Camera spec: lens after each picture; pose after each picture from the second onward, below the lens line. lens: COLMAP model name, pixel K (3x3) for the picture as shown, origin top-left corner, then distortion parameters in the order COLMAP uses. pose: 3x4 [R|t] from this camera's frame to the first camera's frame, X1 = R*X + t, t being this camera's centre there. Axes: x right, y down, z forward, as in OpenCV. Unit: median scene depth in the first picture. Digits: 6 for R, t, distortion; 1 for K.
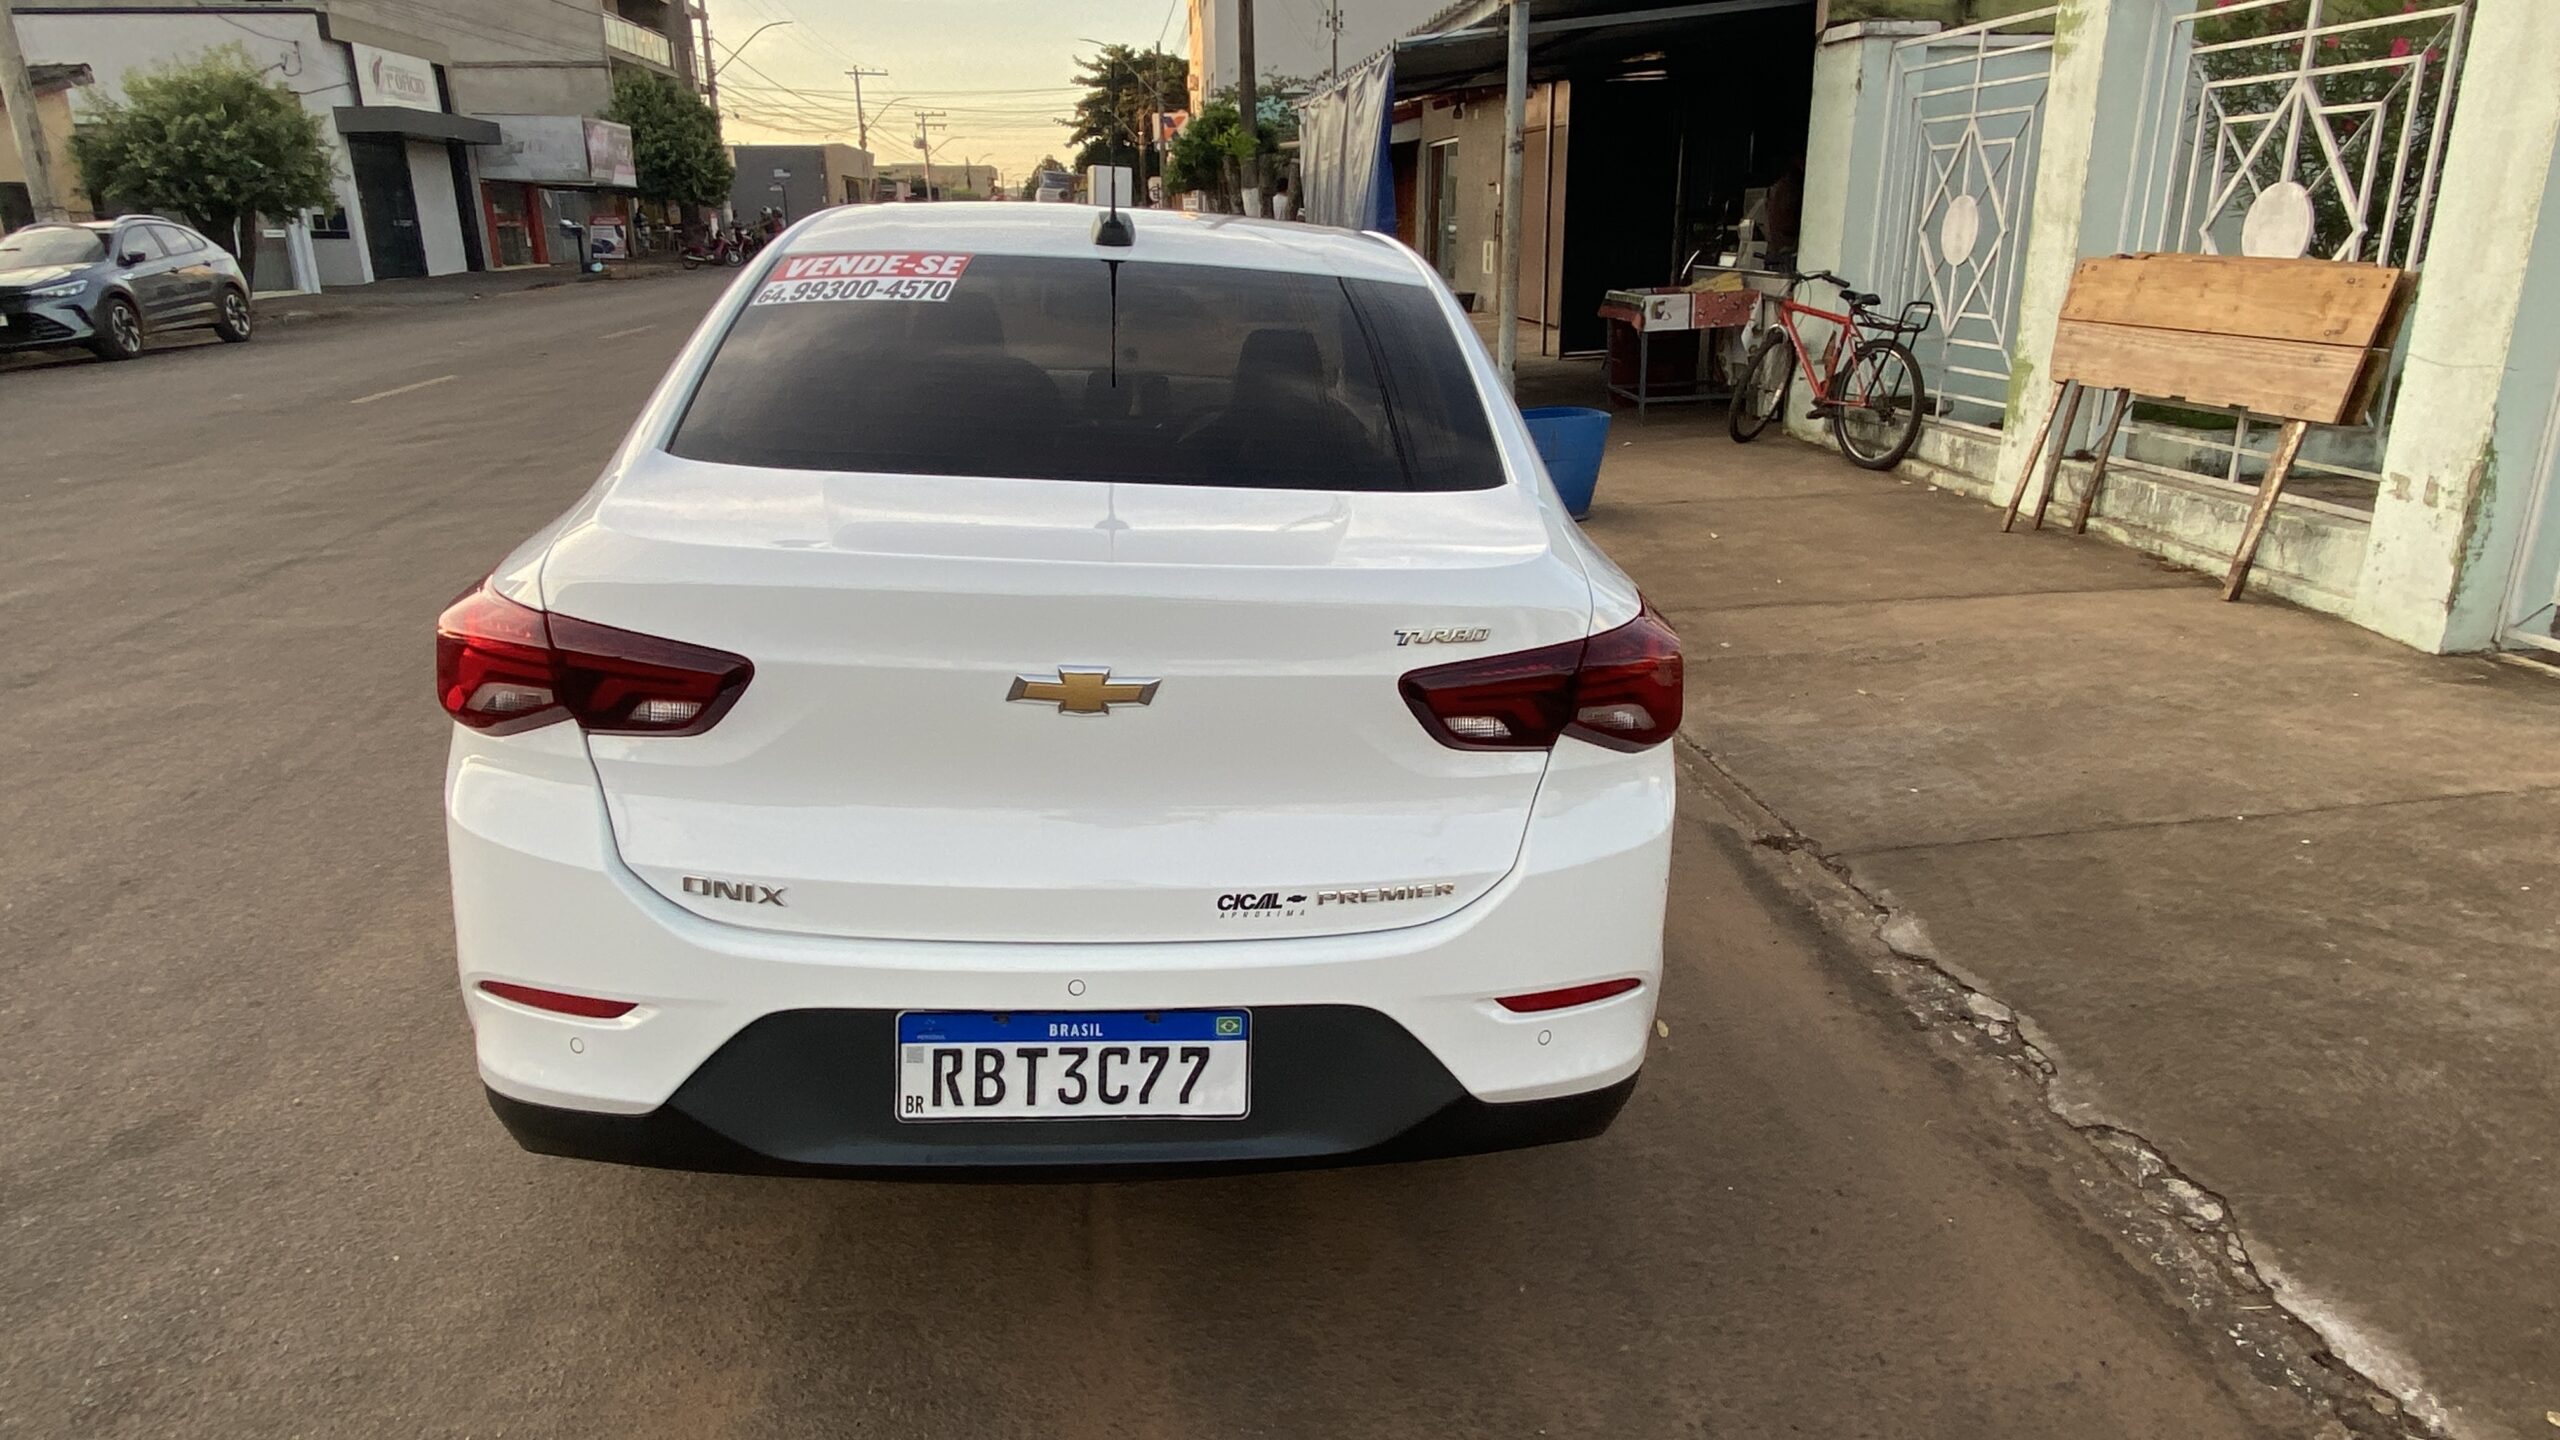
lens RADIAL K [[1556.7, 0, 1280.0], [0, 1556.7, 720.0], [0, 0, 1]] dist [0.026898, -0.028994]
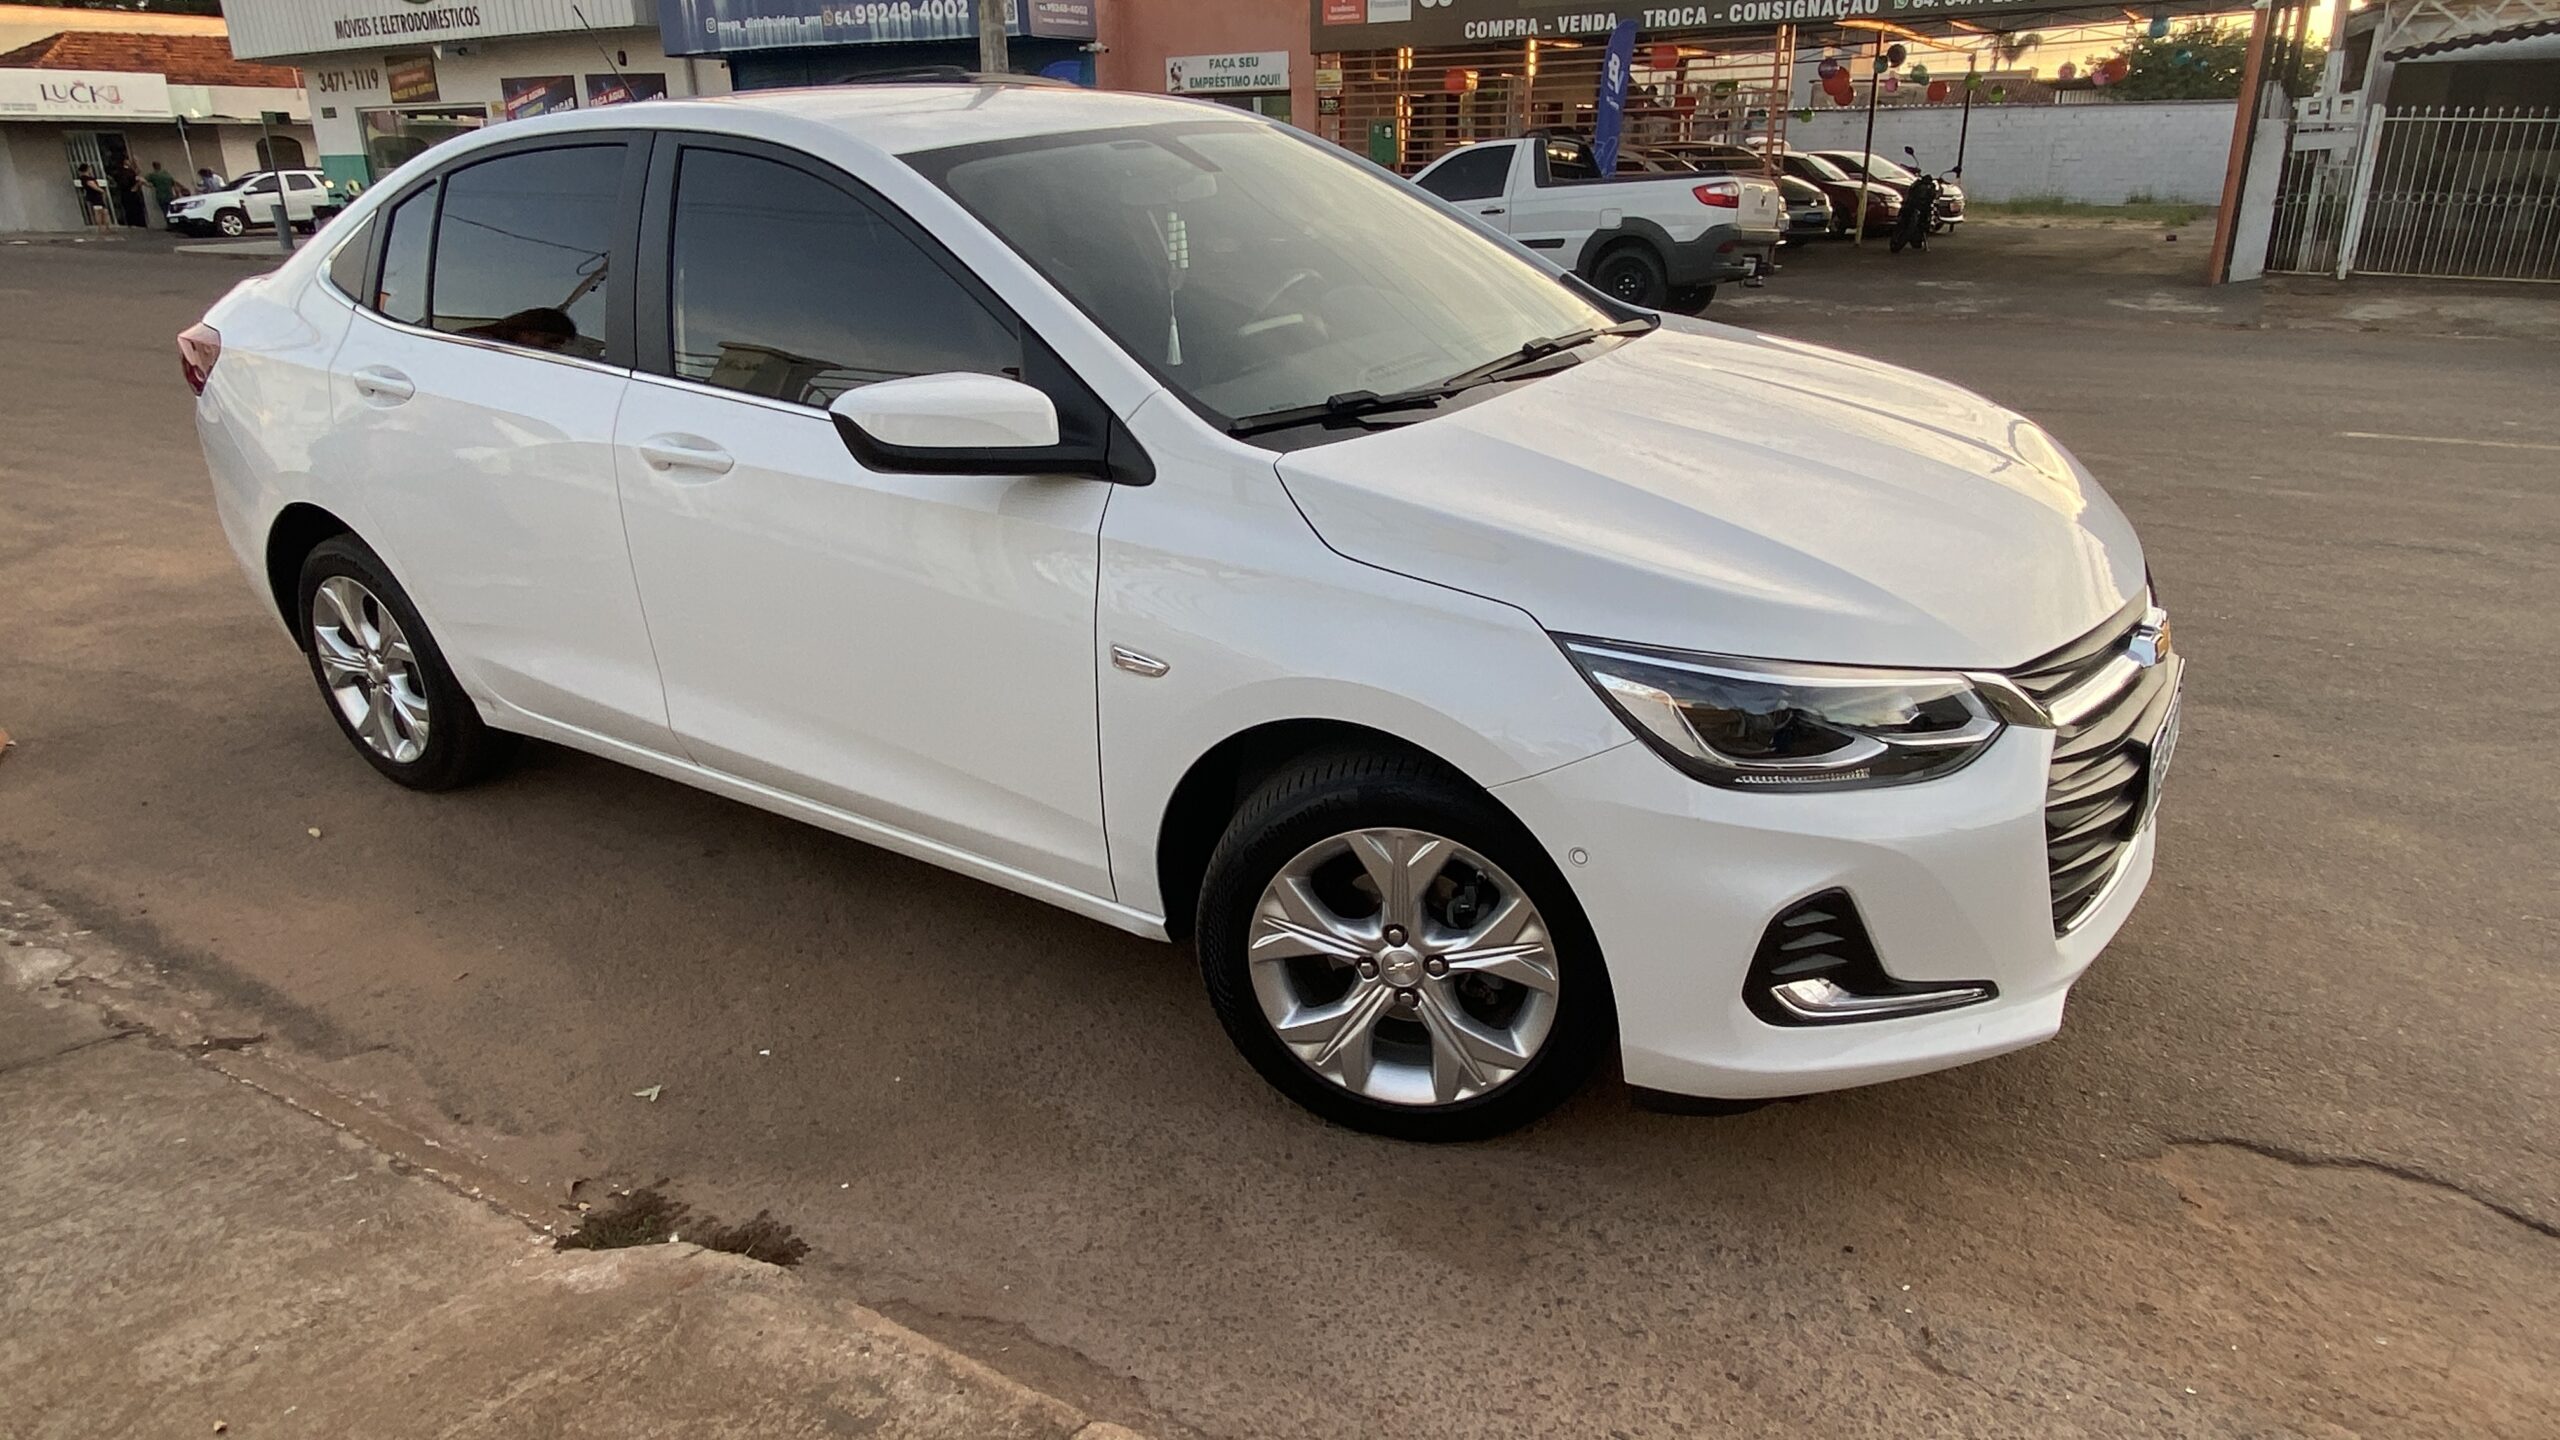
lens RADIAL K [[1556.7, 0, 1280.0], [0, 1556.7, 720.0], [0, 0, 1]] dist [0.026898, -0.028994]
pose [[-0.618876, 0.277790, -0.734728, 0.220758], [-0.226472, 0.832552, 0.505537, -0.212316], [0.752132, 0.479260, -0.452335, 0.706295]]
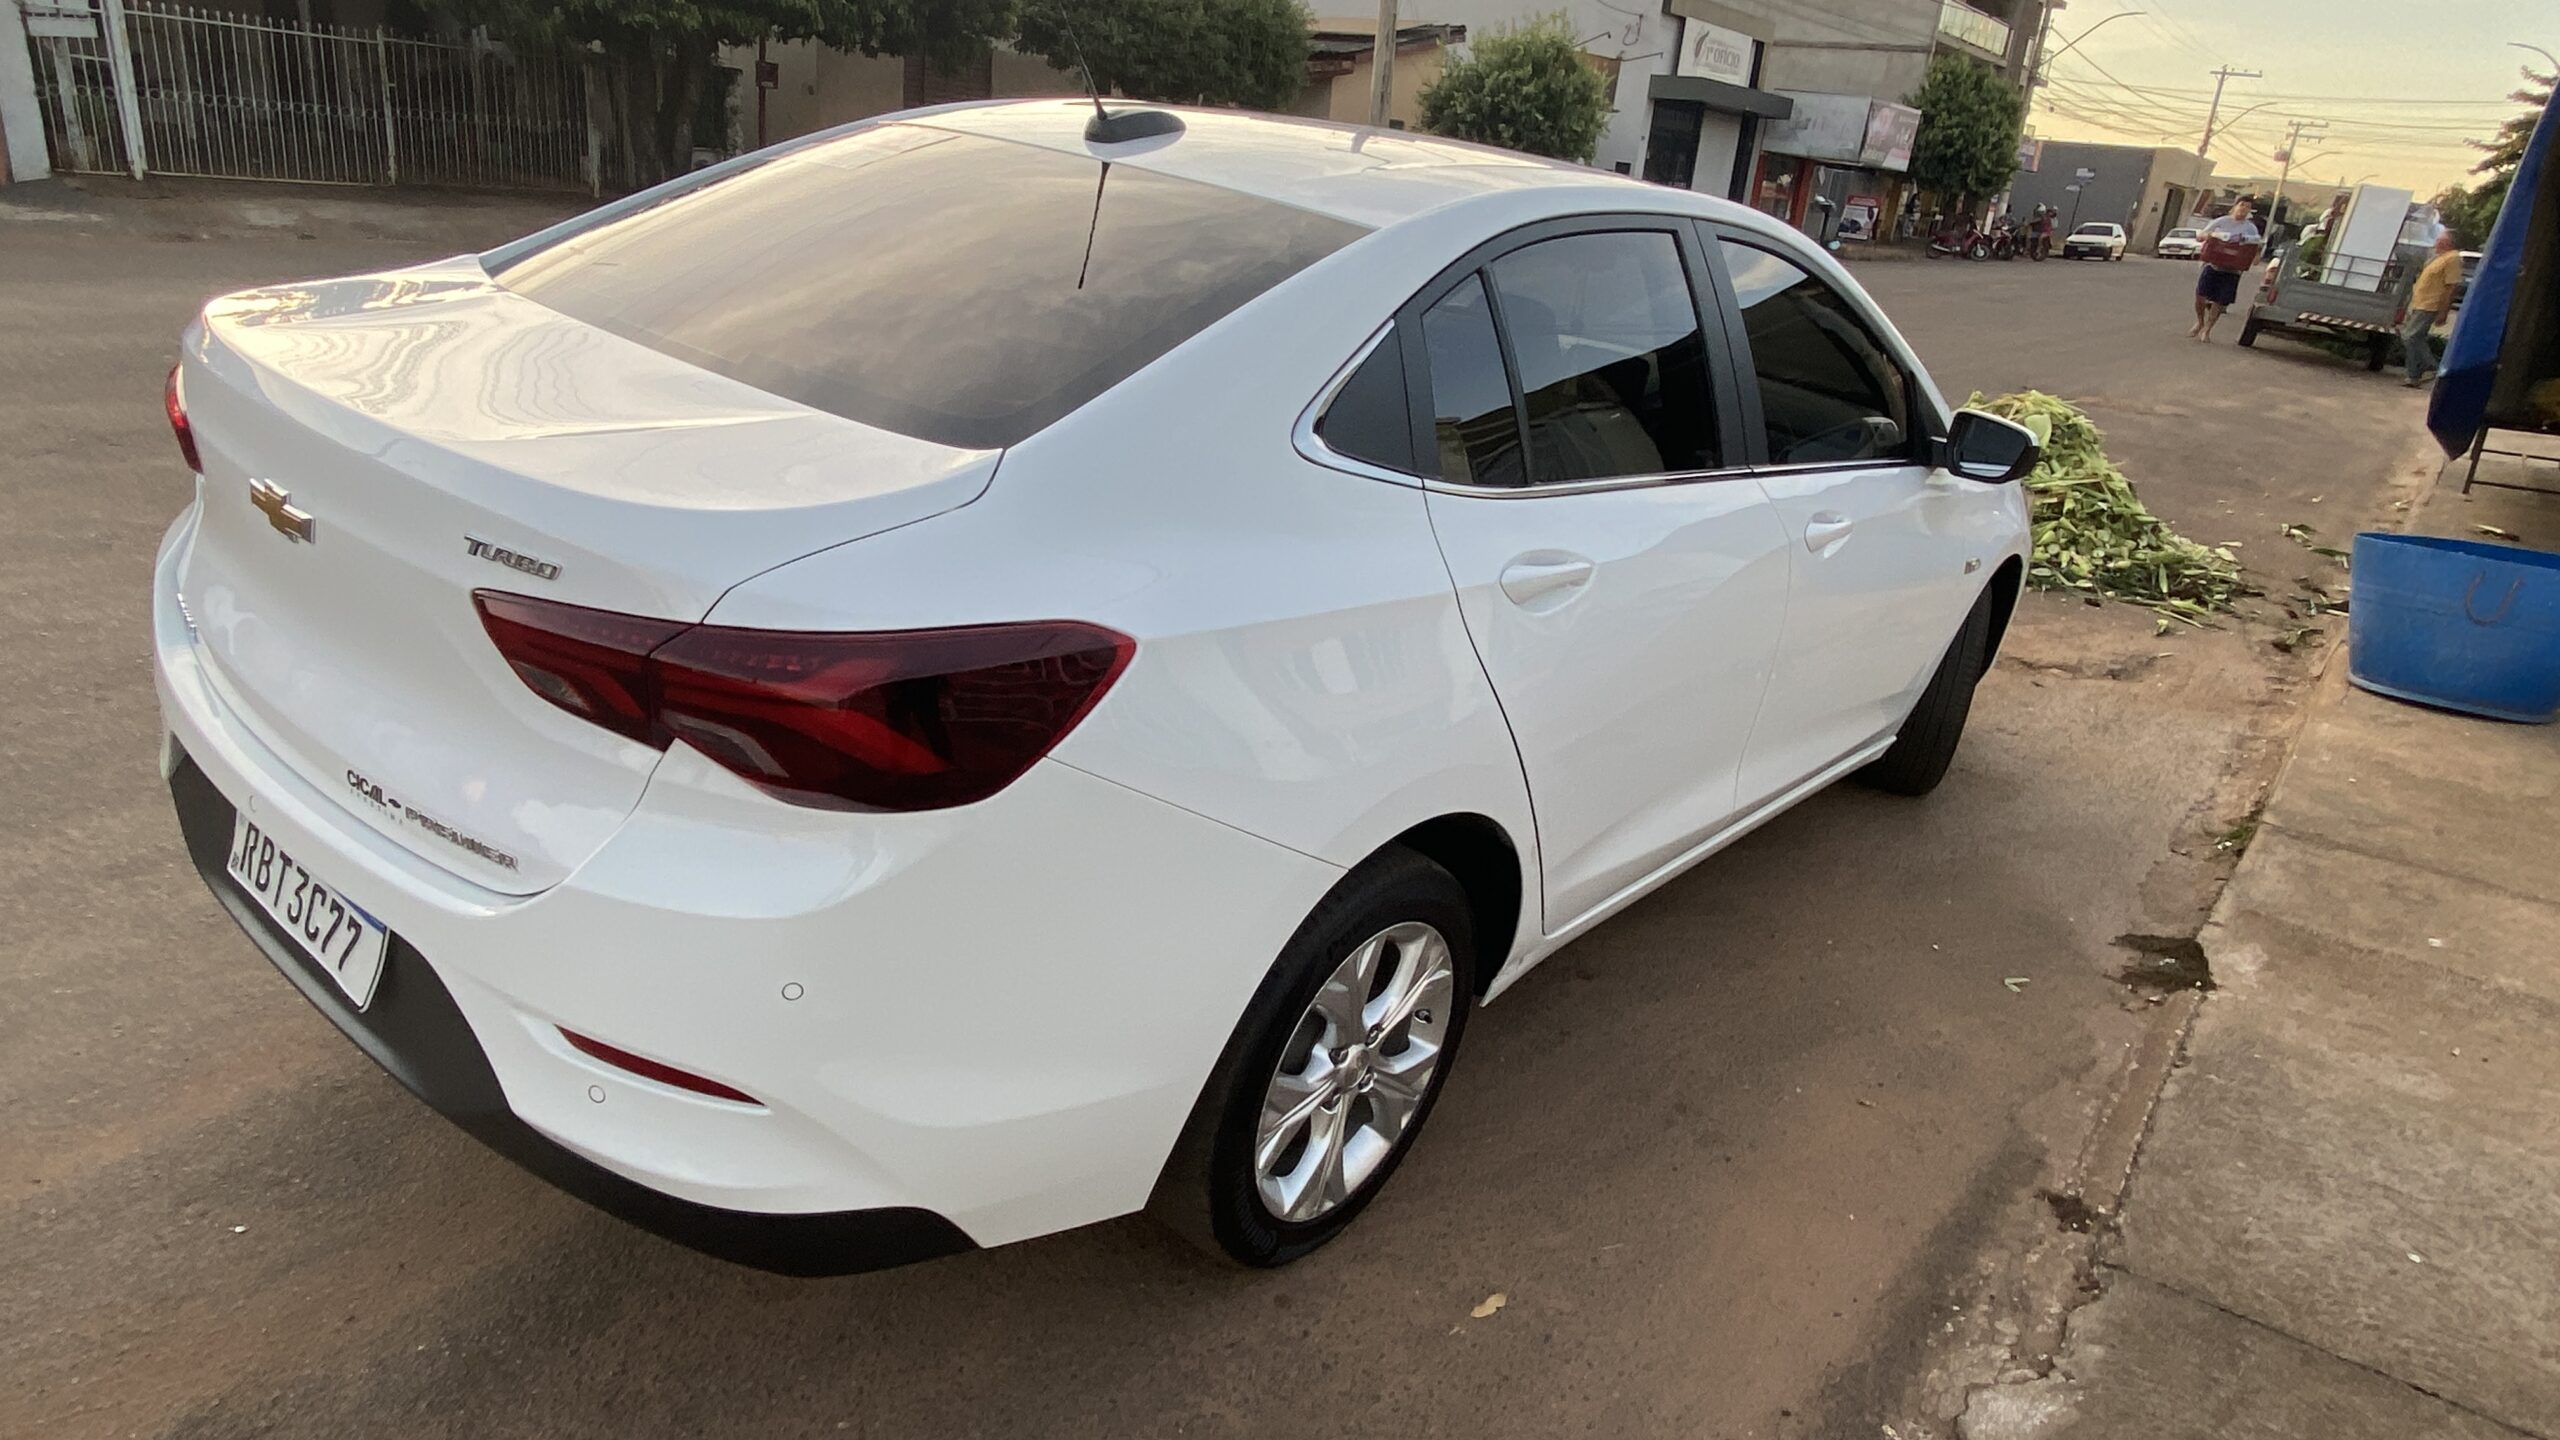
lens RADIAL K [[1558.1, 0, 1315.0], [0, 1558.1, 712.3], [0, 0, 1]] dist [0.022728, -0.021799]
pose [[0.720819, 0.305390, -0.622219, 0.194192], [-0.305389, 0.945803, 0.110425, -0.040625], [0.622220, 0.110422, 0.775016, 0.128909]]
